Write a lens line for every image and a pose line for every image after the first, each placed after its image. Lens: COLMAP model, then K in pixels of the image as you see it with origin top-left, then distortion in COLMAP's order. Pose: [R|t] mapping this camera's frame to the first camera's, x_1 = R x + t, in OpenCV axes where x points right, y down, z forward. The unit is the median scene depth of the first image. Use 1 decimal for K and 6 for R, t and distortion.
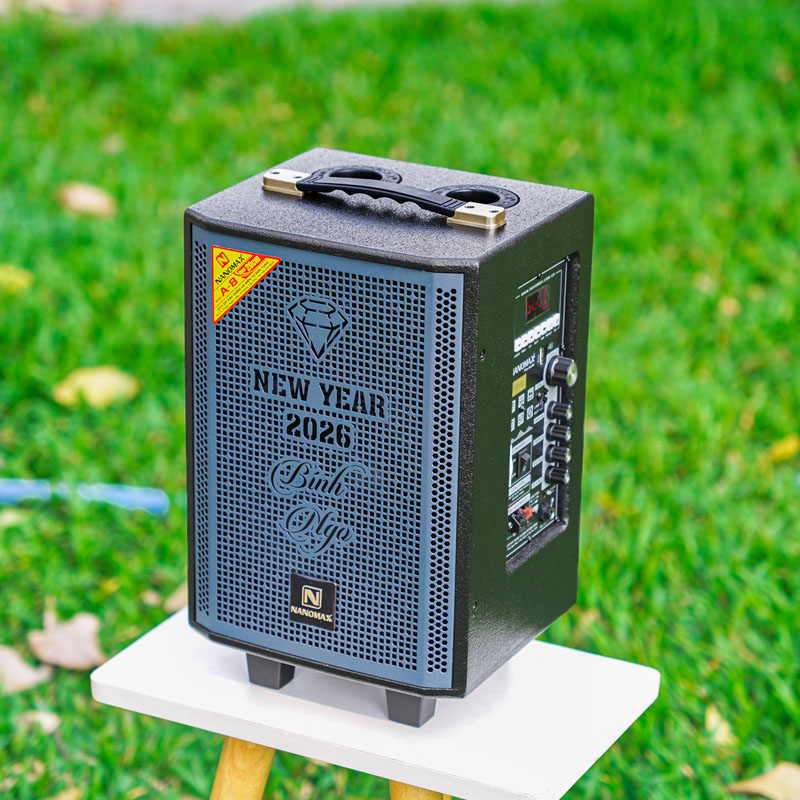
lens RADIAL K [[2864.7, 0, 400.0], [0, 2864.7, 400.0], [0, 0, 1]] dist [-0.141876, -1.179476]
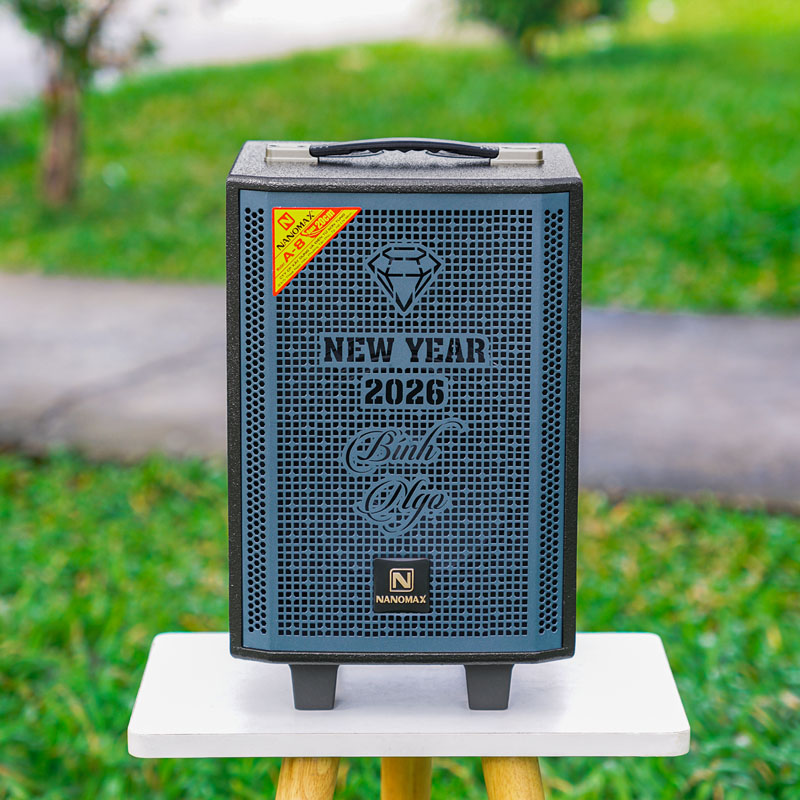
lens RADIAL K [[2864.7, 0, 400.0], [0, 2864.7, 400.0], [0, 0, 1]] dist [-0.141876, -1.179476]
pose [[0.862735, -0.103335, 0.494985, -0.494040], [0.184202, 0.975860, -0.117331, 0.122977], [-0.470911, 0.192402, 0.860944, 0.192093]]
